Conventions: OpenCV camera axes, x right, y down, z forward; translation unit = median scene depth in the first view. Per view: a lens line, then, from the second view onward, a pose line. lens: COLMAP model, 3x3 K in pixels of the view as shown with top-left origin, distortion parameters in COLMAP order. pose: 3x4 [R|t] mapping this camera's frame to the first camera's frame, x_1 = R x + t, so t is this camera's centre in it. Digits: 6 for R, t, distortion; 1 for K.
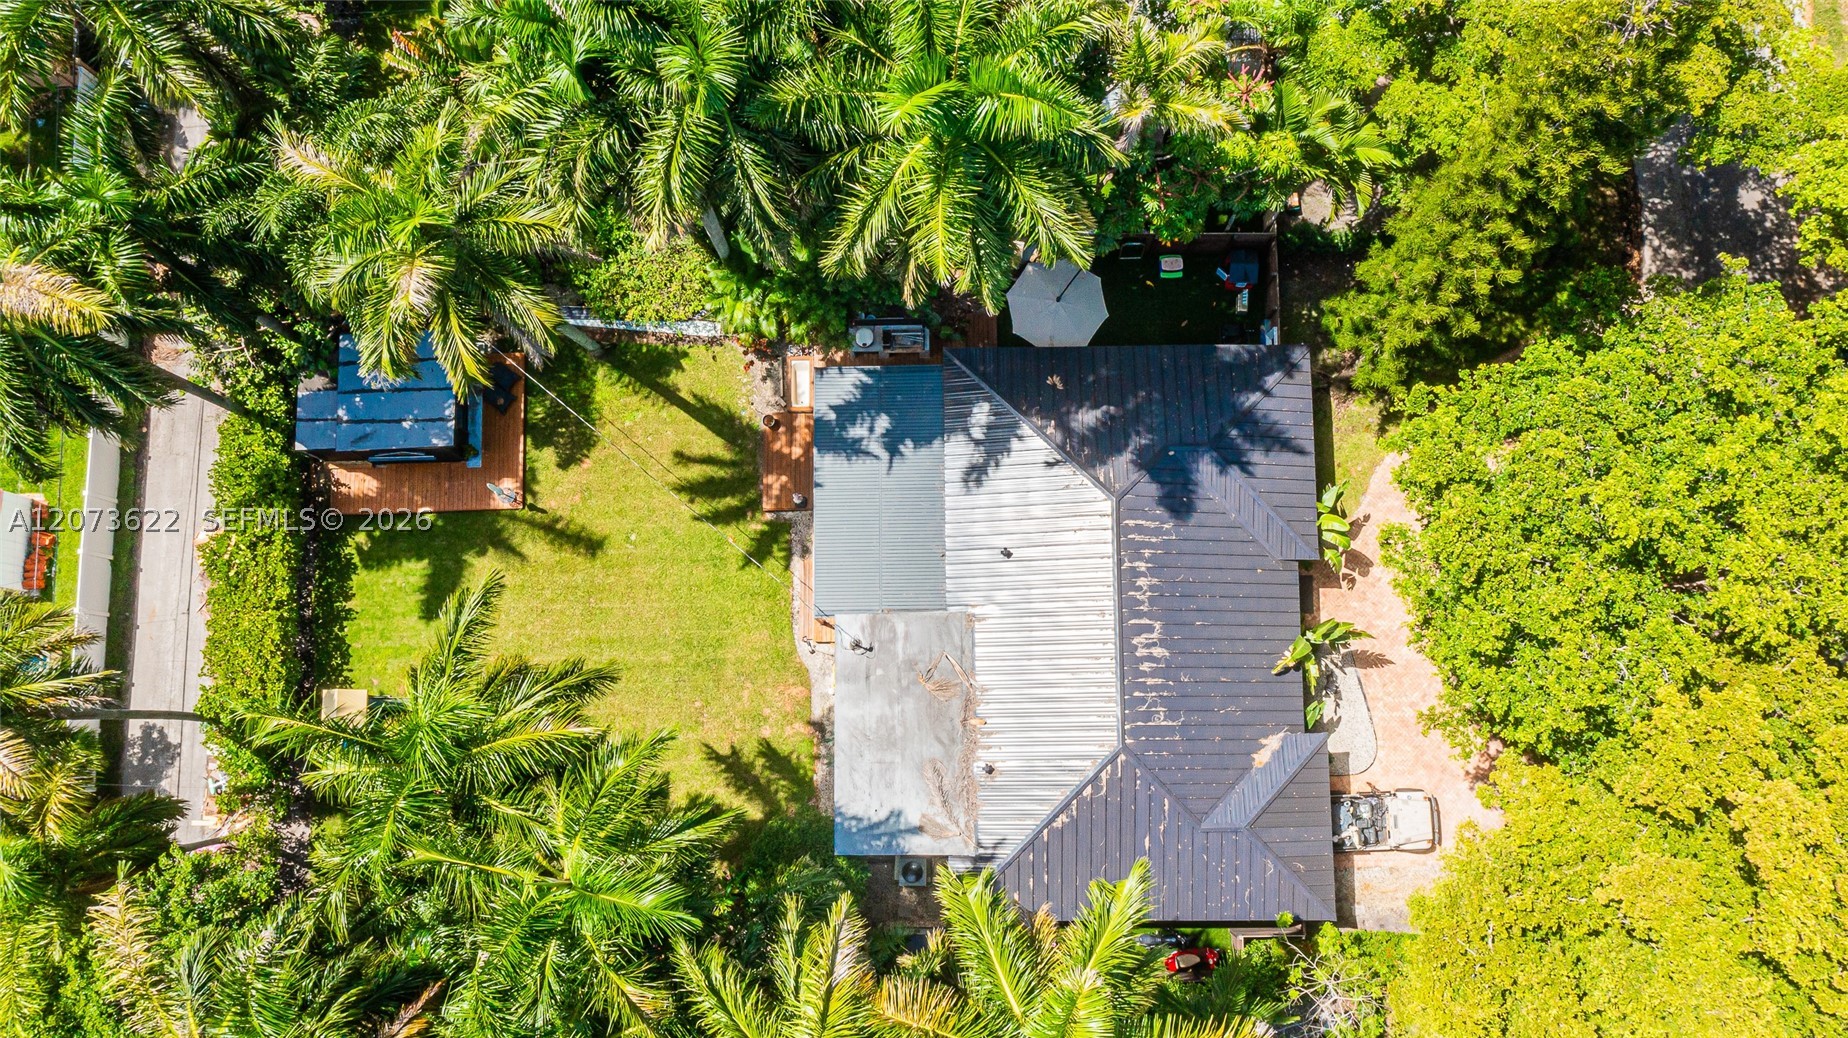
lens RADIAL K [[1620.7, 0, 924.0], [0, 1620.7, 519.0], [0, 0, 1]] dist [0.000862, 0.007687]
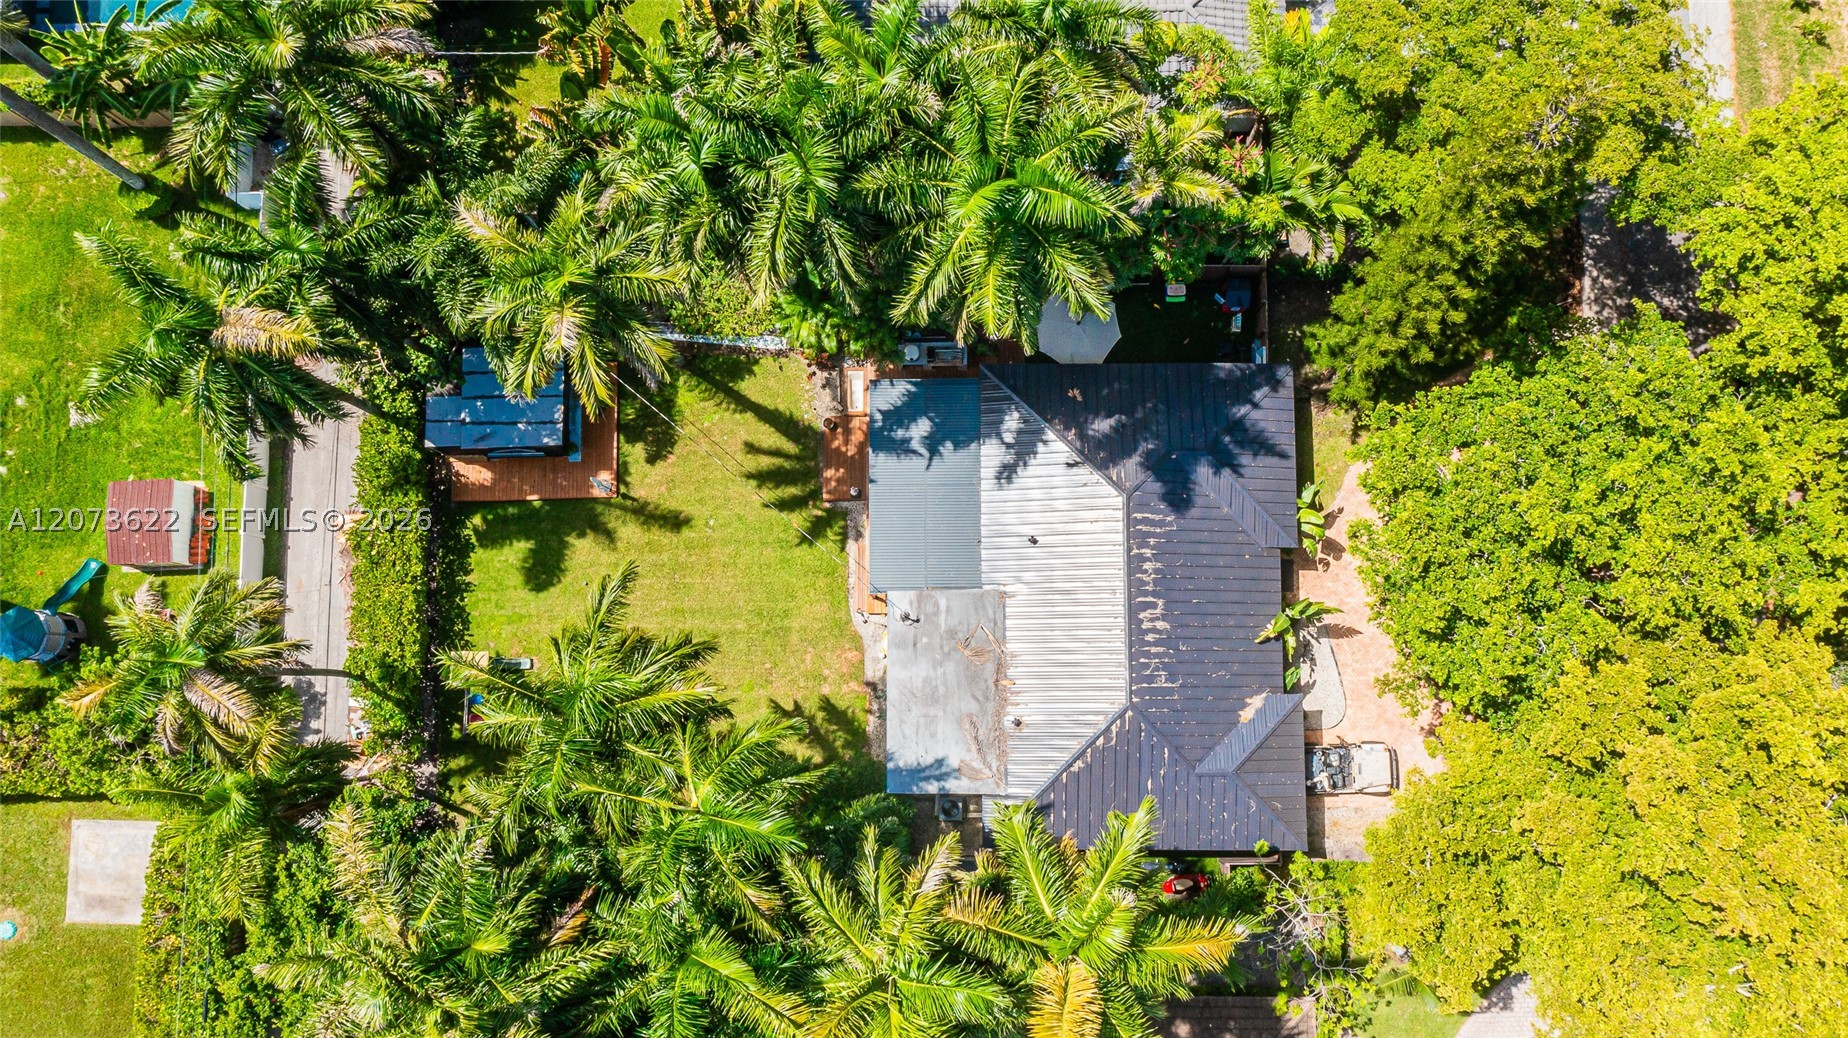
lens RADIAL K [[1606.7, 0, 924.0], [0, 1606.7, 519.0], [0, 0, 1]] dist [0.008941, 0.001772]
pose [[0.999975, 0.006536, -0.002549, -0.027561], [-0.006463, 0.999595, 0.027711, -0.028272], [0.002729, -0.027693, 0.999613, -0.182406]]
